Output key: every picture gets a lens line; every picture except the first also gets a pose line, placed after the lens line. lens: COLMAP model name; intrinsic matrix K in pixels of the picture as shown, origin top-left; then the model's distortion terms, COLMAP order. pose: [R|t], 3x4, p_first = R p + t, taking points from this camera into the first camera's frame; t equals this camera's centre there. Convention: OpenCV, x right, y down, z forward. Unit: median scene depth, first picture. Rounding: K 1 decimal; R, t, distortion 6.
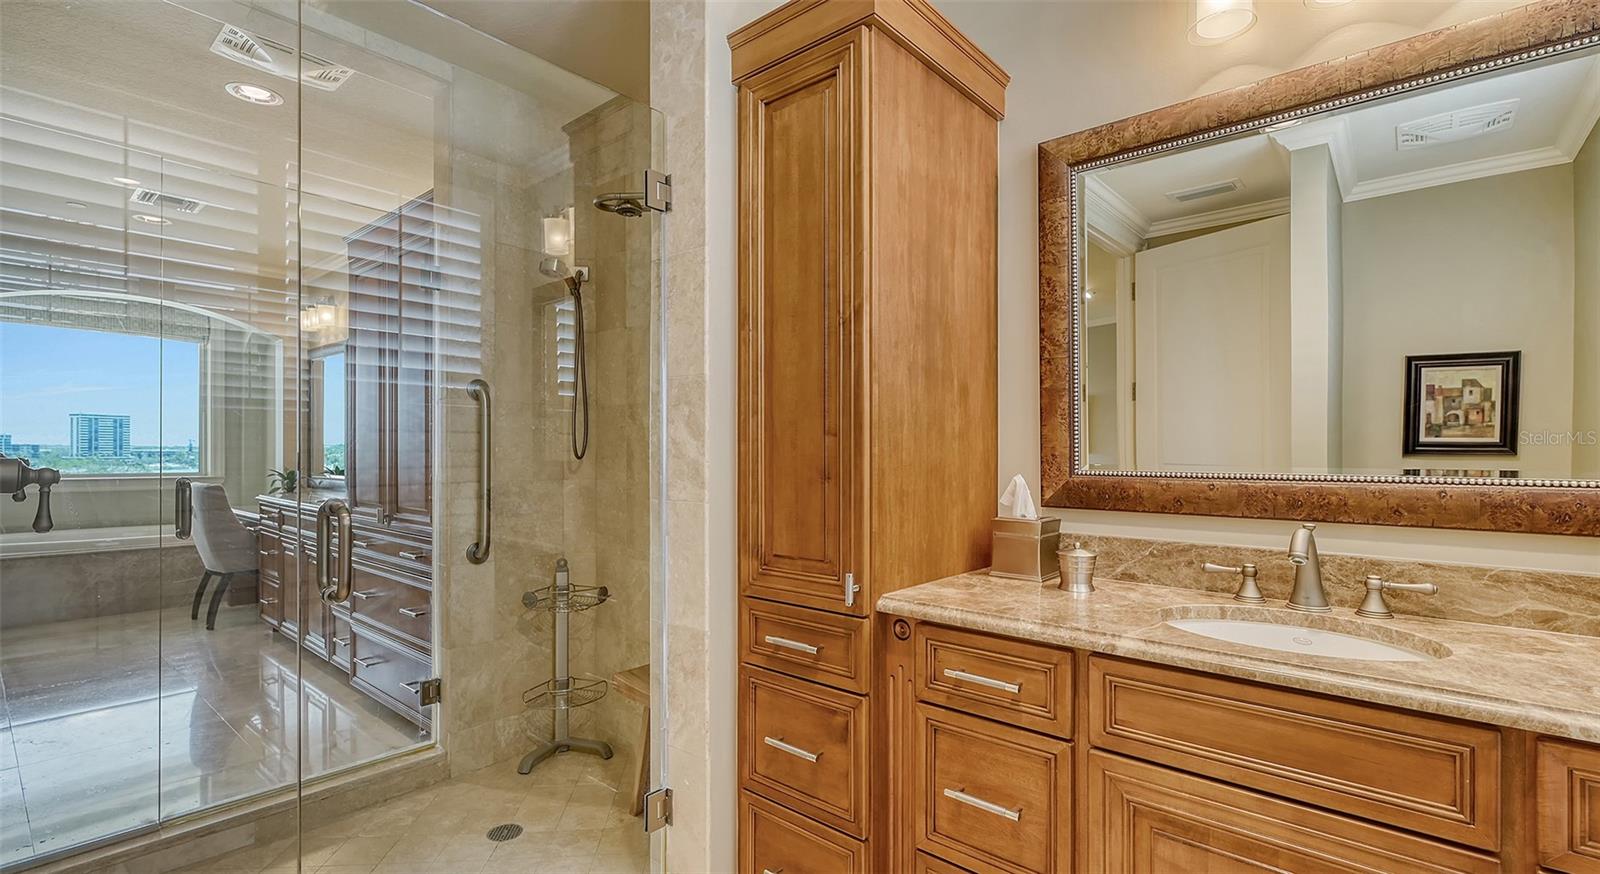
lens RADIAL K [[696.7, 0, 793.9], [0, 696.7, 448.8], [0, 0, 1]] dist [-0.000833, -0.000488]
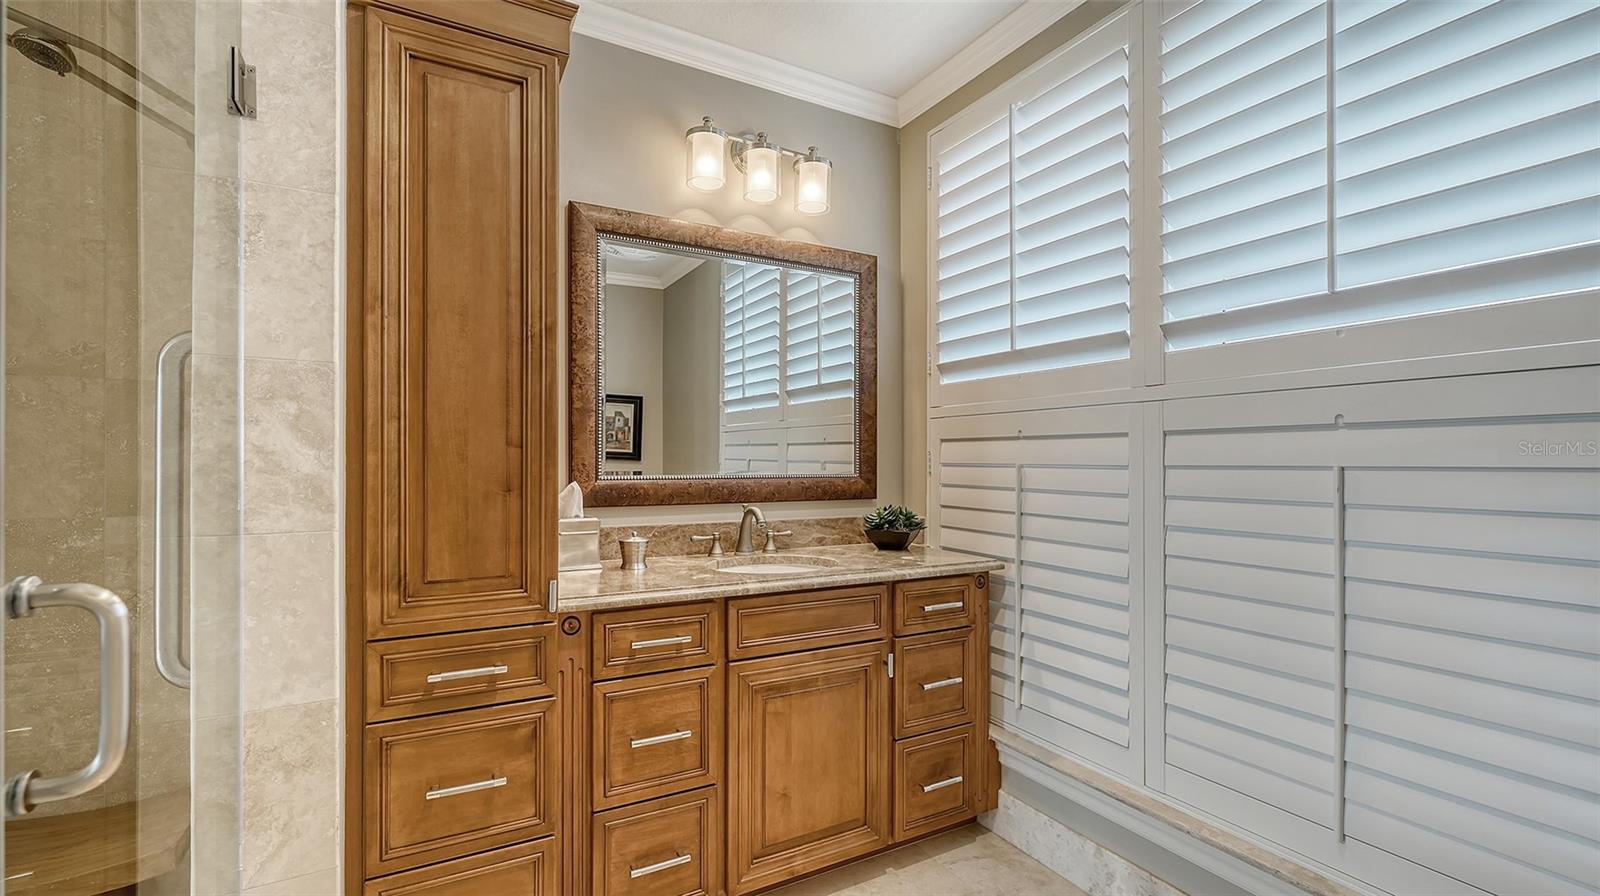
lens RADIAL K [[651.2, 0, 799.5], [0, 651.2, 454.5], [0, 0, 1]] dist [0.000959, 0.000124]
pose [[0.371607, 0.004780, 0.928378, -0.622971], [-0.004987, 0.999983, -0.003153, -0.007182], [-0.928377, -0.003458, 0.371624, 0.269601]]
